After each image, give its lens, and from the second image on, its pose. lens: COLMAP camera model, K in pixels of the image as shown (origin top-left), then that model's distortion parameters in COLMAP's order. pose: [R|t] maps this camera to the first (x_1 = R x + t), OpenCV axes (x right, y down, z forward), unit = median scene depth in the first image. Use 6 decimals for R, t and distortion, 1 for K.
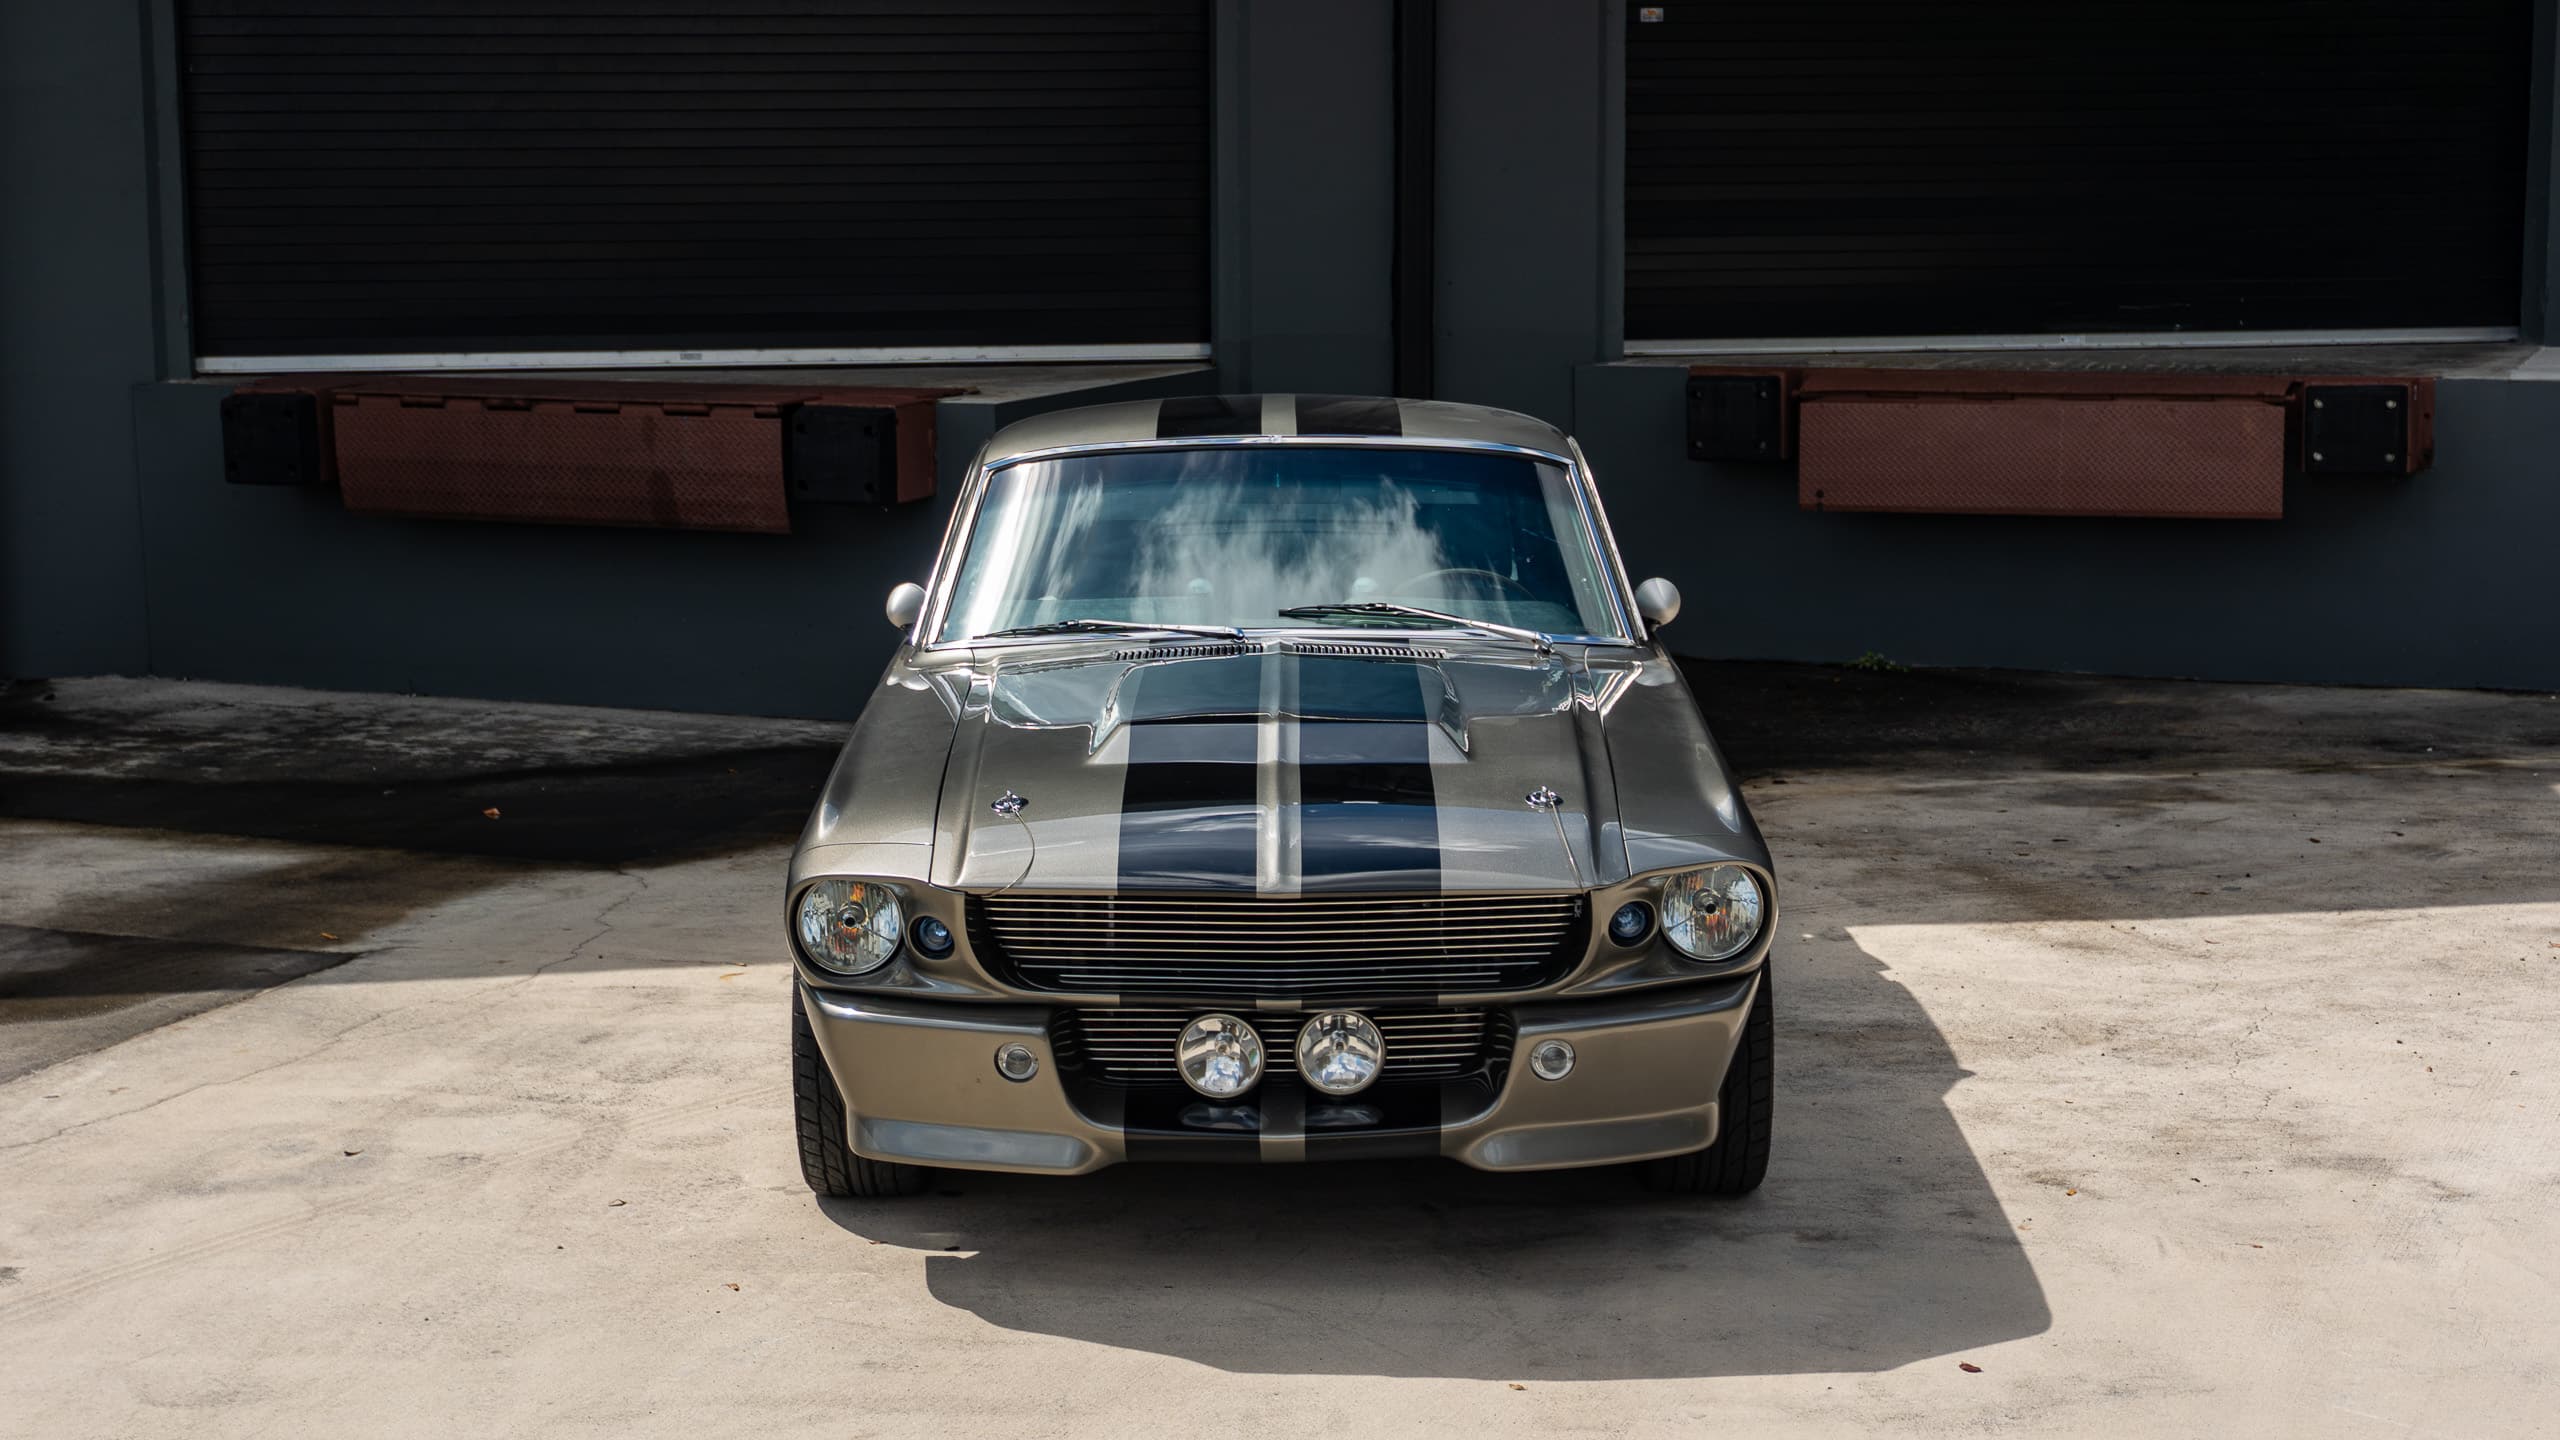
lens RADIAL K [[3905.6, 0, 1257.7], [0, 3905.6, 784.8], [0, 0, 1]] dist [-0.022490, 0.025723]
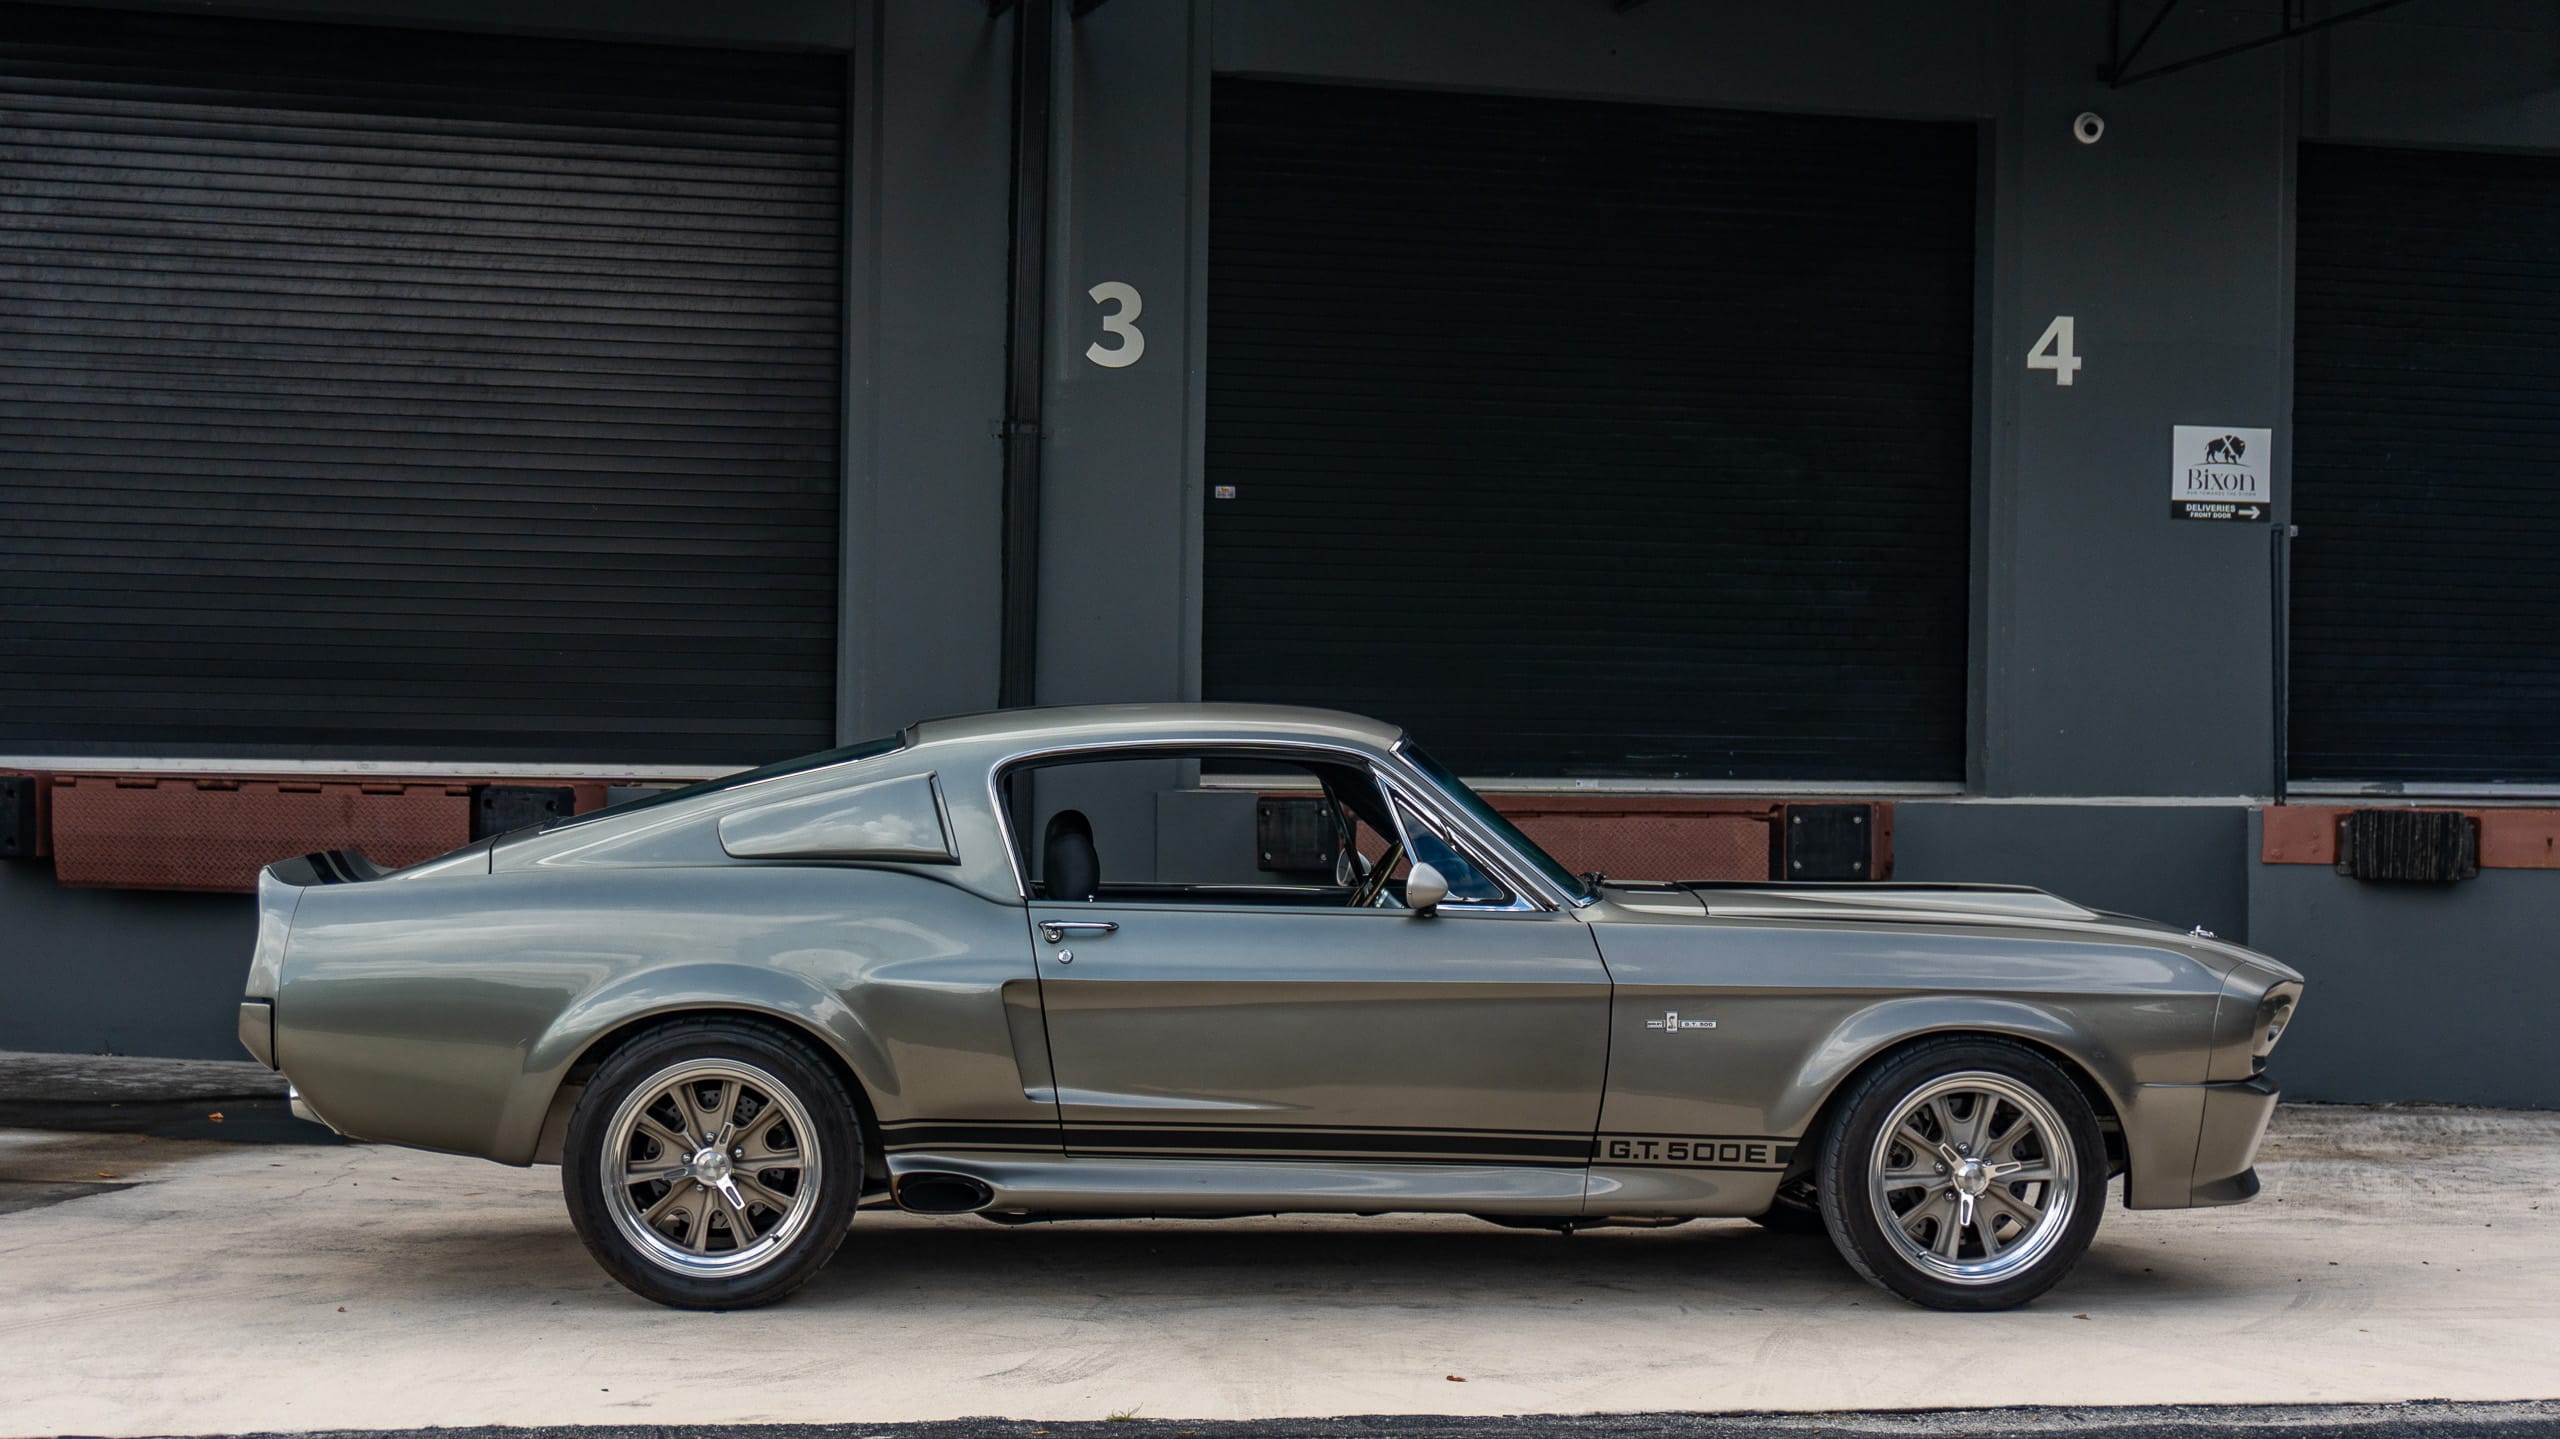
lens RADIAL K [[3905.6, 0, 1257.7], [0, 3905.6, 784.3], [0, 0, 1]] dist [-0.022490, 0.025723]
pose [[0.992085, 0.018252, 0.124232, -0.035533], [0.001538, 0.987538, -0.157372, 0.079595], [-0.125556, 0.156317, 0.979694, -0.134226]]
